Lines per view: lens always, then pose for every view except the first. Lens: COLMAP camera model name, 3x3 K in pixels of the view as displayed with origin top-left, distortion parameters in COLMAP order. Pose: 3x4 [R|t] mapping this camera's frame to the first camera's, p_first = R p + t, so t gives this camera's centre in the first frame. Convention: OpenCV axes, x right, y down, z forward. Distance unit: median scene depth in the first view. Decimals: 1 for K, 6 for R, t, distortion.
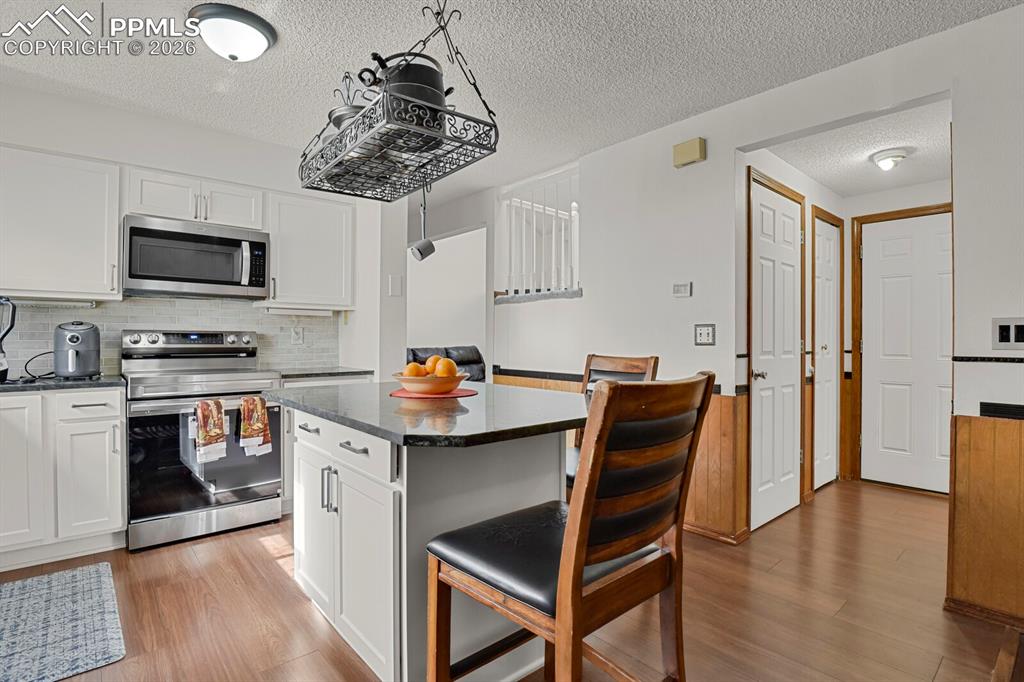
lens RADIAL K [[500.6, 0, 514.3], [0, 500.6, 338.9], [0, 0, 1]] dist [-0.023139, -0.004033]
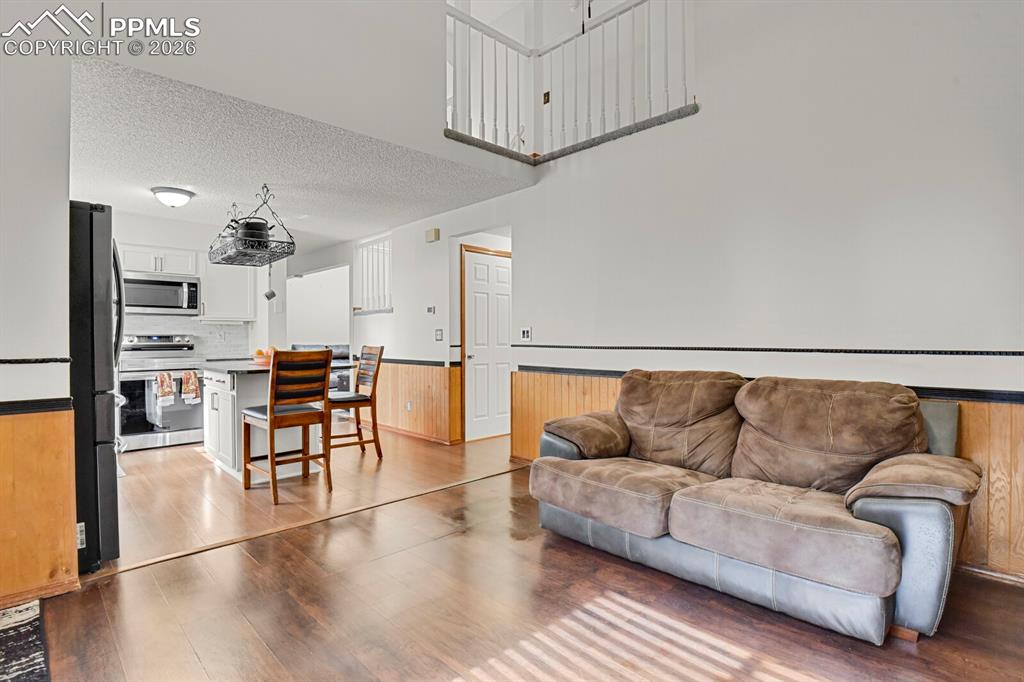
lens RADIAL K [[500.6, 0, 517.7], [0, 500.6, 339.2], [0, 0, 1]] dist [-0.023139, -0.004033]
pose [[0.997919, -0.007885, 0.063991, 0.540675], [0.007538, 0.999956, 0.005659, -0.000700], [-0.064033, -0.005165, 0.997934, -0.855032]]
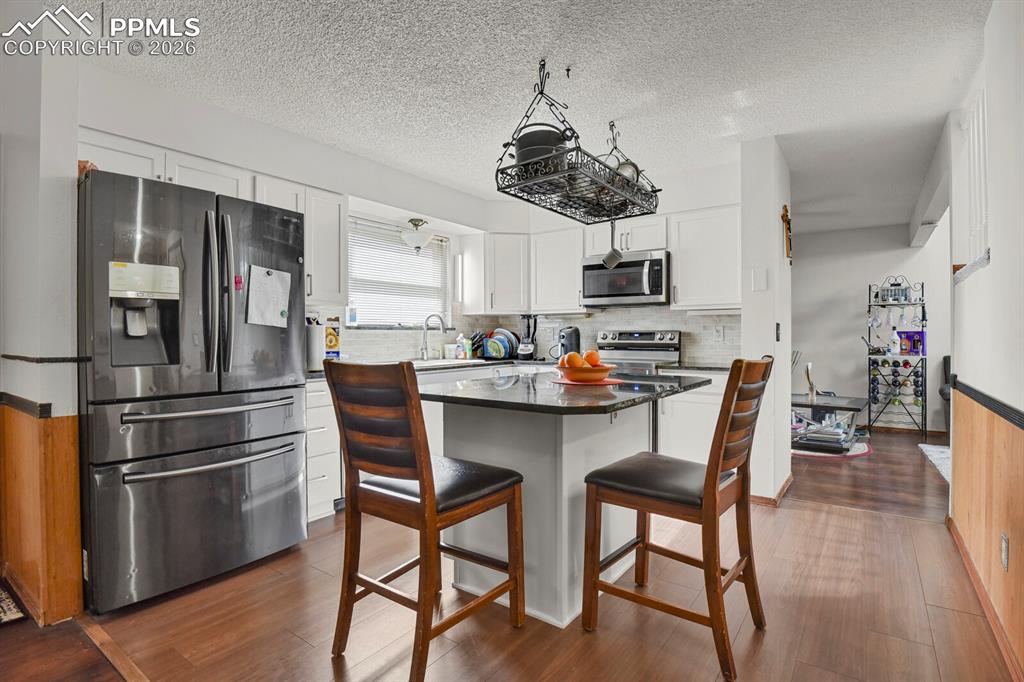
lens RADIAL K [[500.6, 0, 518.4], [0, 500.6, 339.7], [0, 0, 1]] dist [-0.023139, -0.004033]
pose [[0.234763, 0.005282, -0.972038, 0.682582], [0.001901, 0.999981, 0.005893, 0.000236], [0.972051, -0.003231, 0.234748, 0.398541]]
